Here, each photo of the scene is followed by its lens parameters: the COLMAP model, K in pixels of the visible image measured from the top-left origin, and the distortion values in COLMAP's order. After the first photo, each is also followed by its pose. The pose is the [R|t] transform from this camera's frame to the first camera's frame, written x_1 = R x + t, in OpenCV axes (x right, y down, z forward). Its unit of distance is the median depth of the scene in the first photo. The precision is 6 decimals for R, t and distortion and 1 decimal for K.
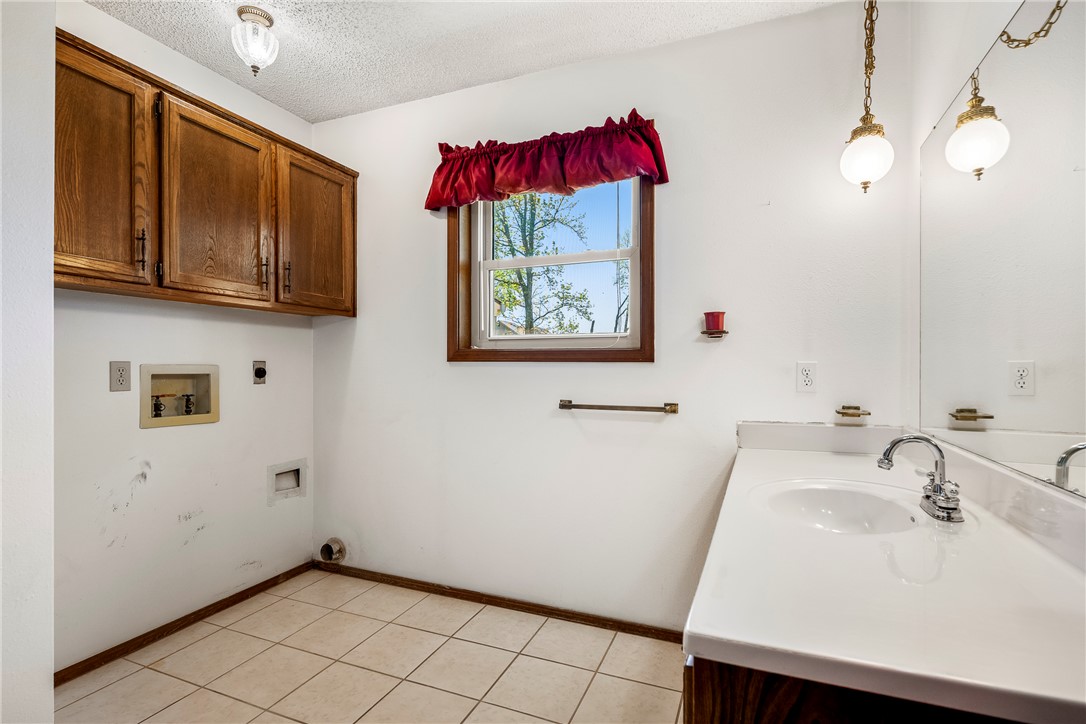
lens RADIAL K [[501.7, 0, 549.4], [0, 501.7, 367.9], [0, 0, 1]] dist [-0.003564, -0.000401]
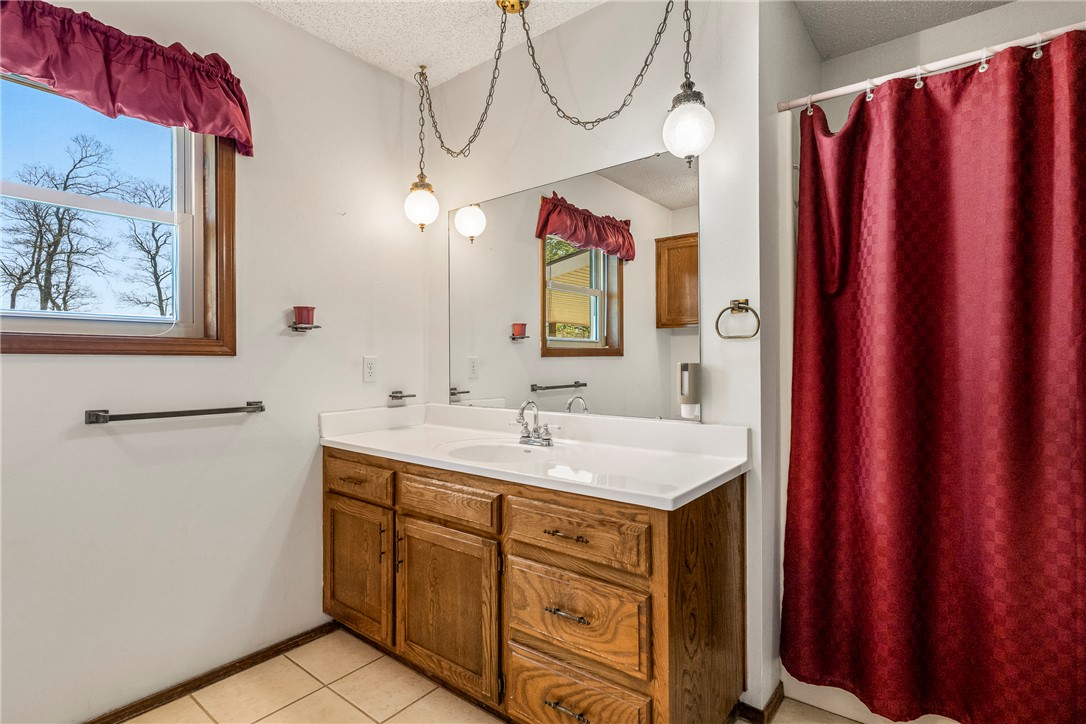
lens RADIAL K [[536.0, 0, 545.6], [0, 536.0, 359.6], [0, 0, 1]] dist [0.001173, 0.000596]
pose [[0.280399, -0.000512, 0.959883, -0.539354], [0.006024, 0.999981, -0.001226, -0.000499], [-0.959865, 0.006126, 0.280397, 0.221913]]
